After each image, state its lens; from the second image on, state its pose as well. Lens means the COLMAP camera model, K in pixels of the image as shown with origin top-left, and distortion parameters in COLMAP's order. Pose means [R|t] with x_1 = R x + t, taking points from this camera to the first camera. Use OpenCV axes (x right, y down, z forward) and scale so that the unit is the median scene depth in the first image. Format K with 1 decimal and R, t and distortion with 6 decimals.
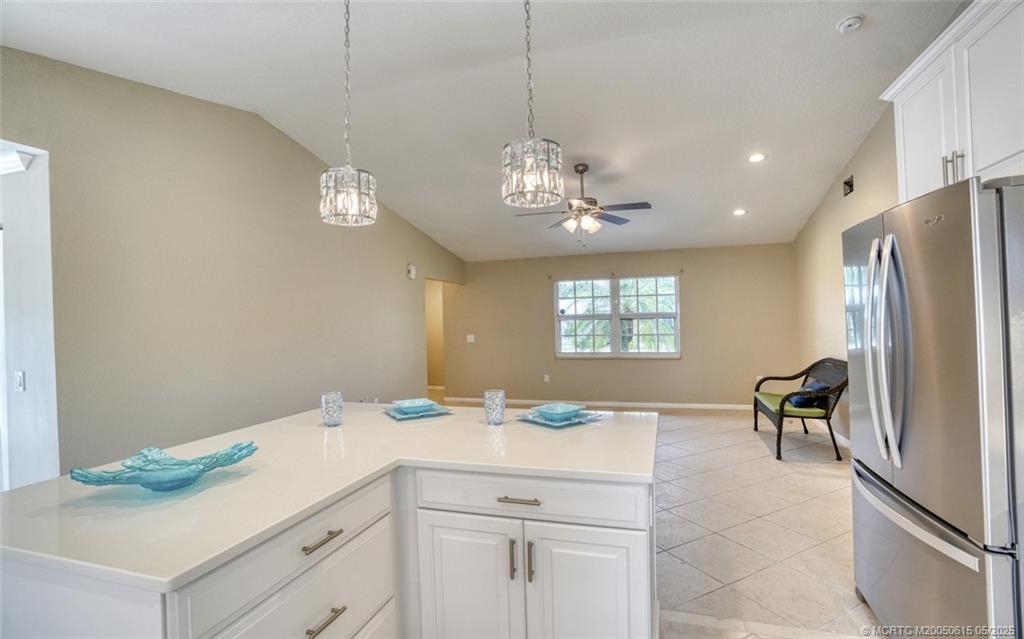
lens RADIAL K [[465.3, 0, 475.9], [0, 465.3, 316.8], [0, 0, 1]] dist [-0.039876, 0.000633]
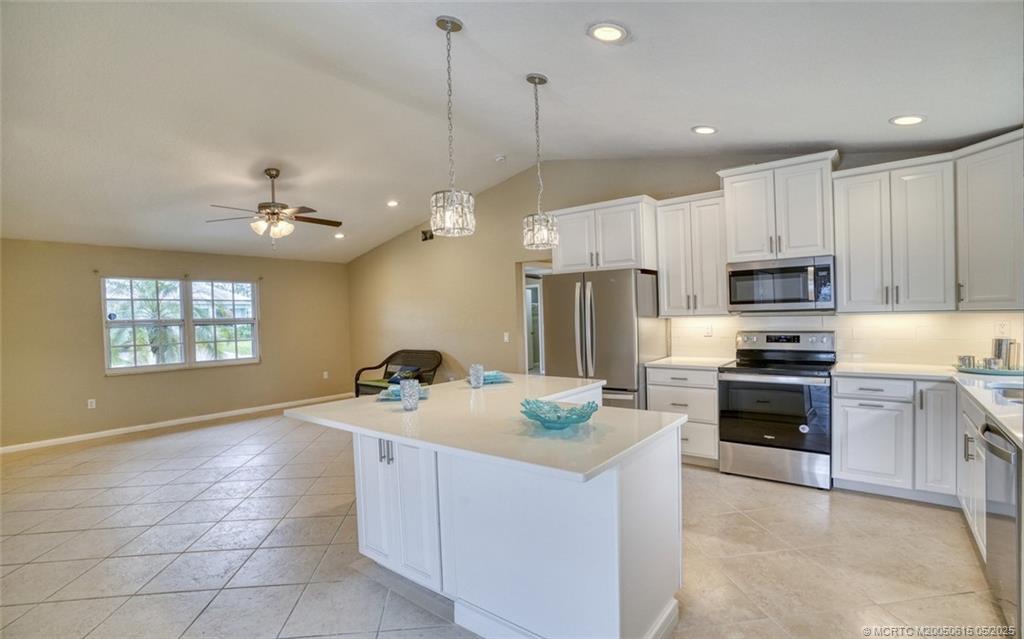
lens RADIAL K [[465.3, 0, 513.1], [0, 465.3, 325.0], [0, 0, 1]] dist [-0.039876, 0.000633]
pose [[0.378375, -0.006021, 0.925633, -0.286981], [0.008220, 0.999961, 0.003144, 0.006843], [-0.925616, 0.006419, 0.378410, 0.079912]]
